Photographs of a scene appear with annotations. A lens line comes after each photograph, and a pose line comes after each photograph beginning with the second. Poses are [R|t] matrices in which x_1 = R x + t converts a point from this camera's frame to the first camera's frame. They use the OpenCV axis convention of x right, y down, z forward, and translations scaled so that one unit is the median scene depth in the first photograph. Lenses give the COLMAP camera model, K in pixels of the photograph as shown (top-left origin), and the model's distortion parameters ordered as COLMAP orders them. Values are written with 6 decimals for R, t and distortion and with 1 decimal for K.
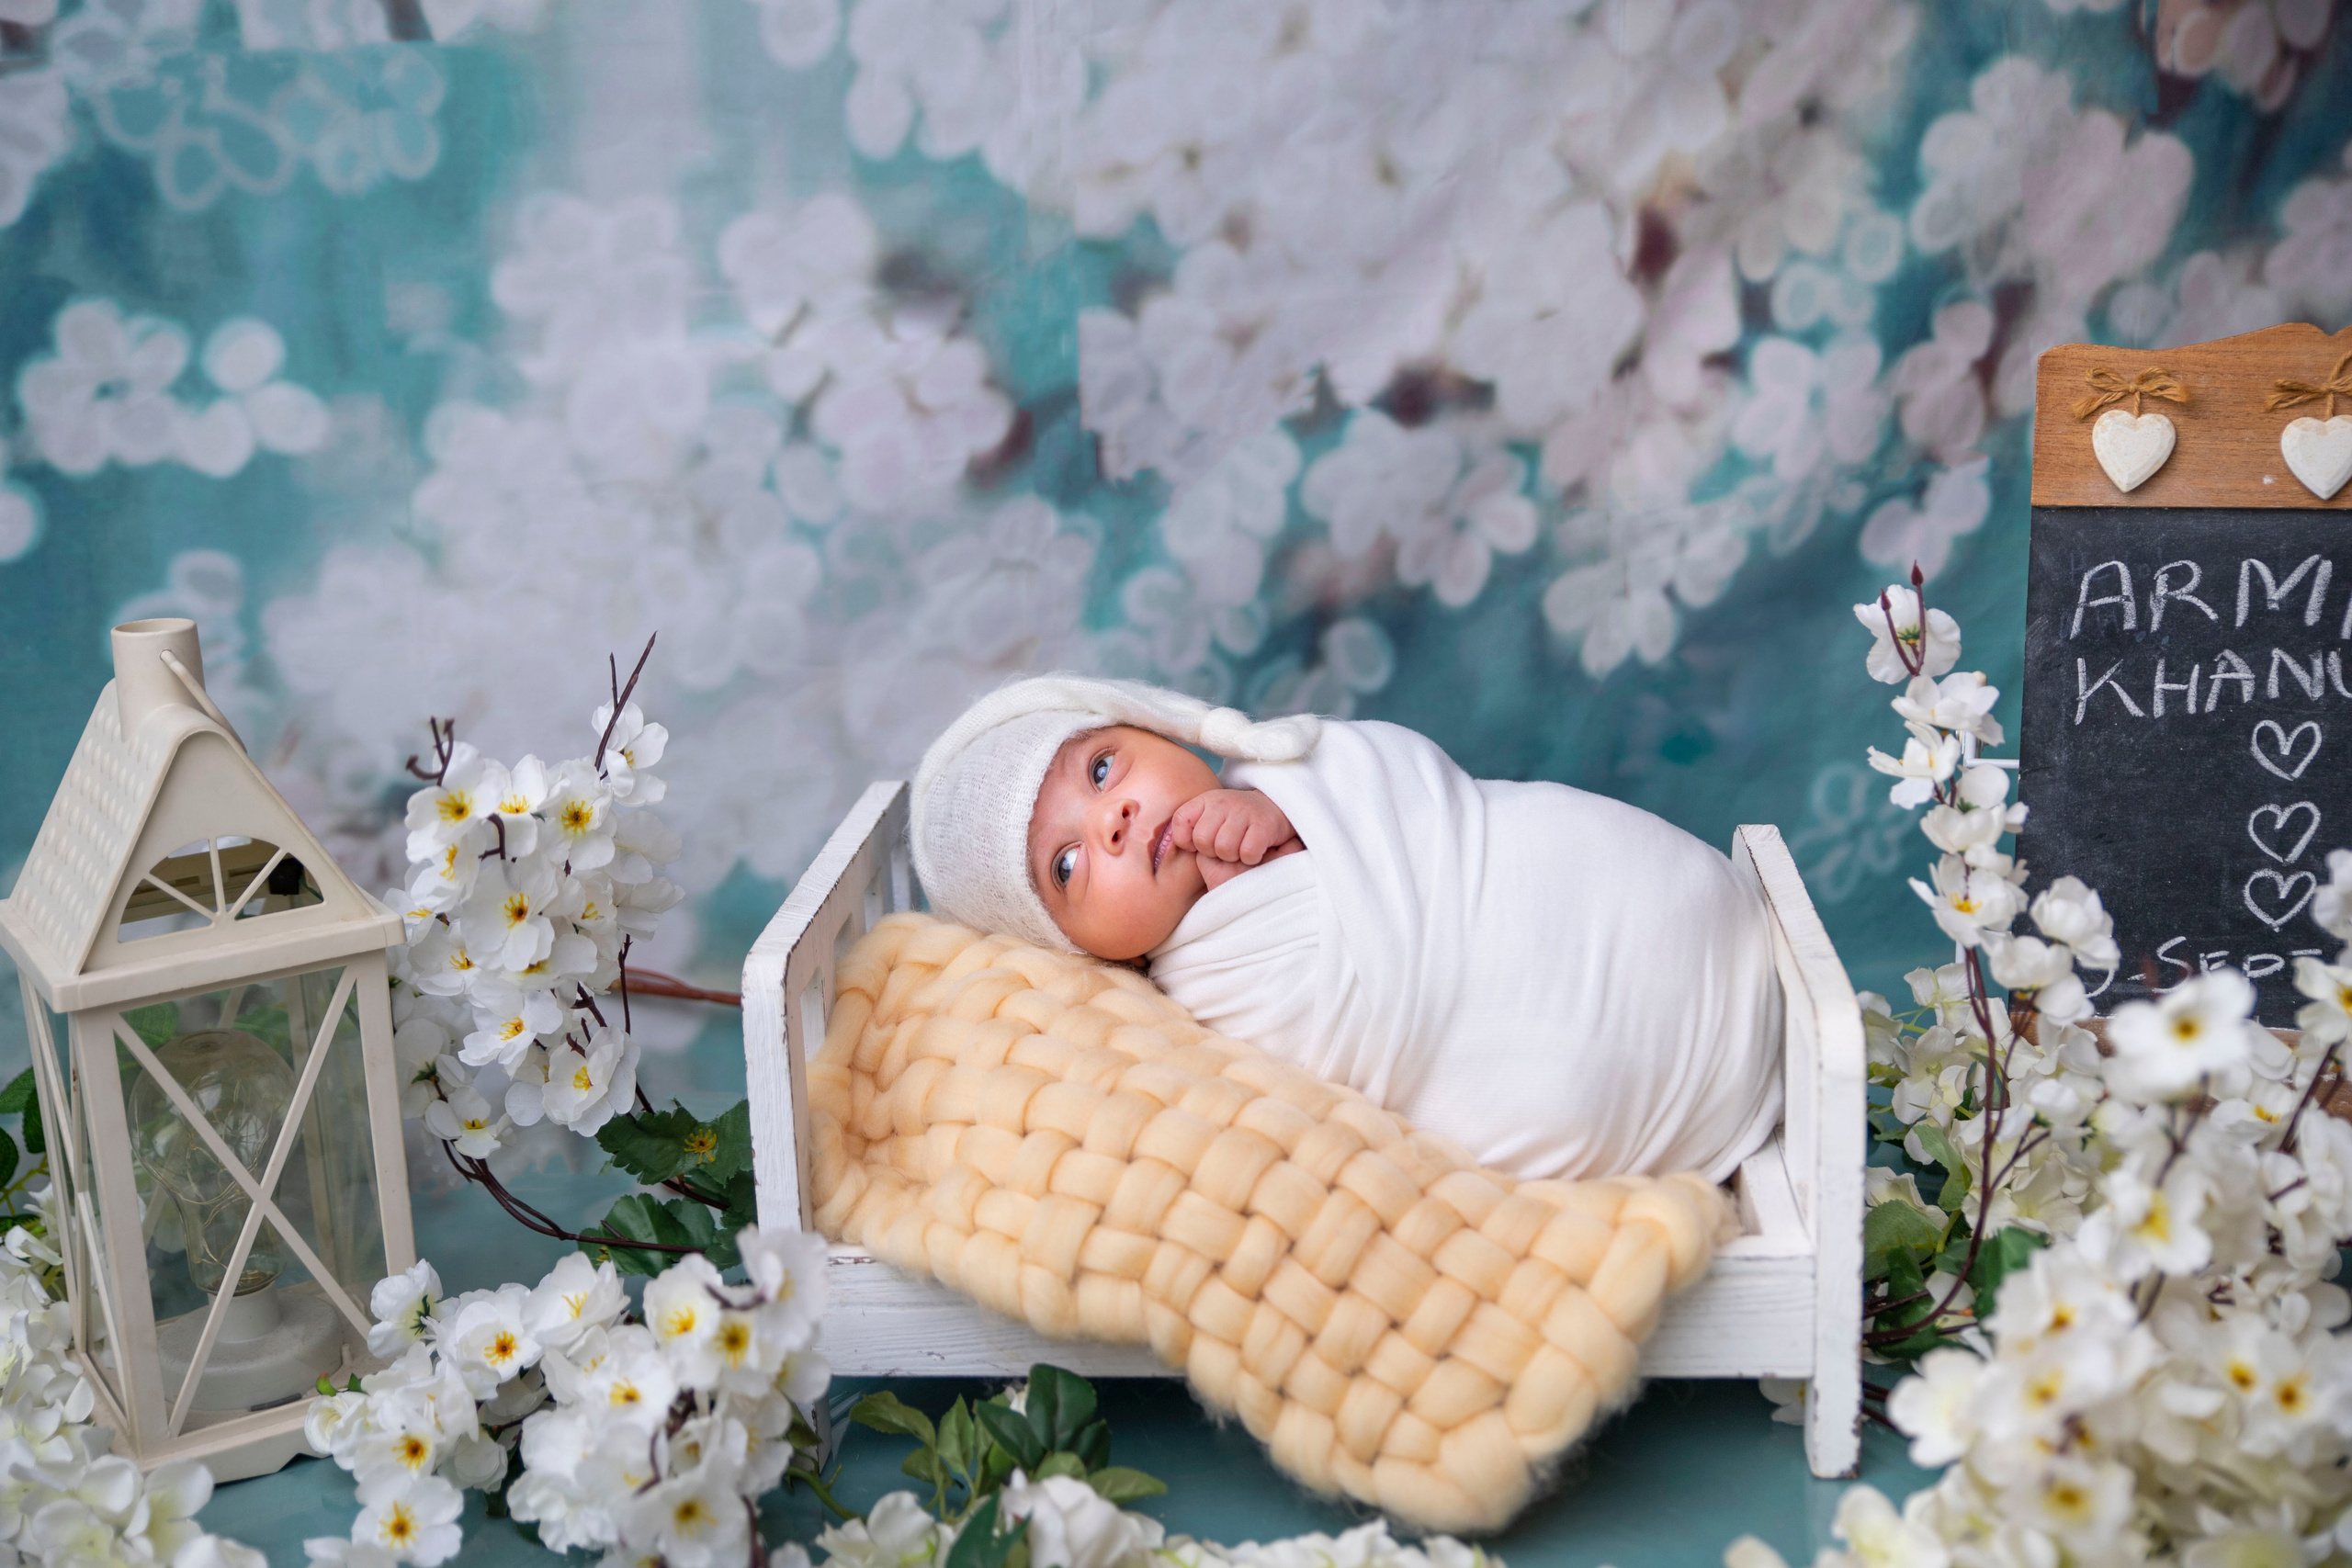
lens RADIAL K [[2962.3, 0, 1176.0], [0, 2962.3, 784.0], [0, 0, 1]] dist [-0.000039, 0.002544]
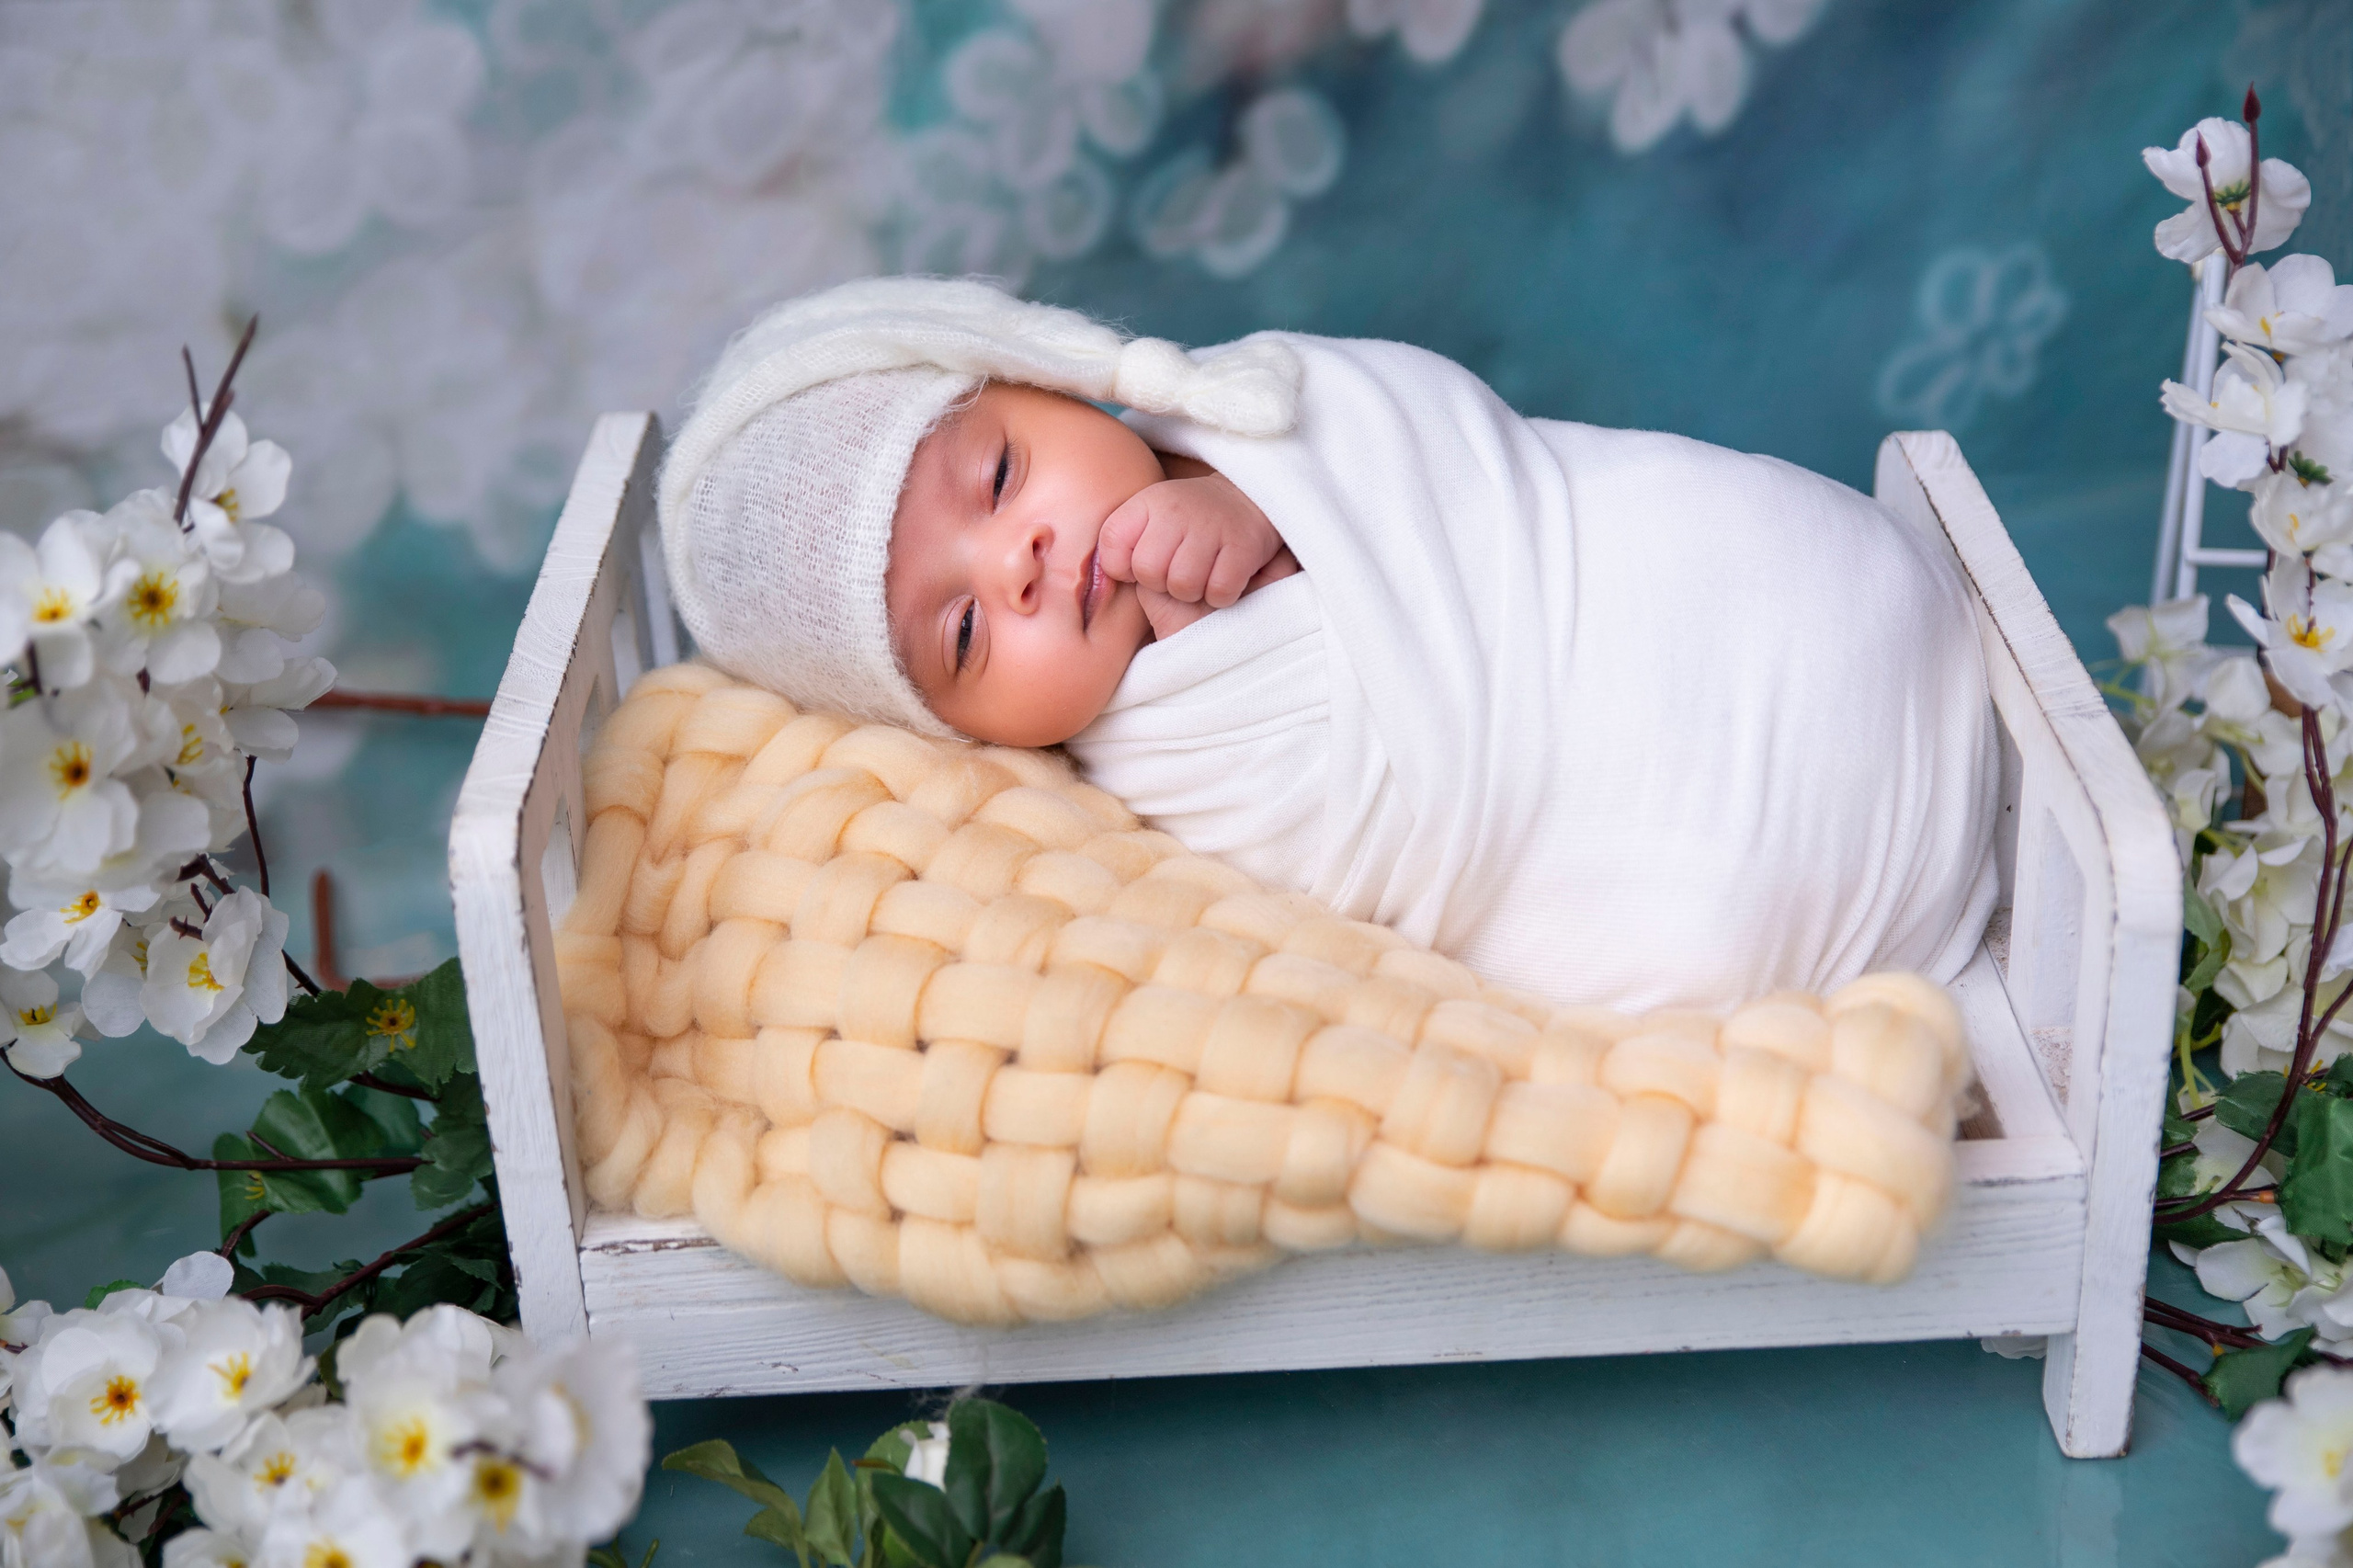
lens RADIAL K [[3437.6, 0, 1176.5], [0, 3437.6, 784.0], [0, 0, 1]] dist [-0.004192, 0.290952]
pose [[0.994757, -0.053225, 0.087320, -0.052329], [0.030761, 0.970072, 0.240860, -0.115776], [-0.097527, -0.236912, 0.966624, 0.263683]]
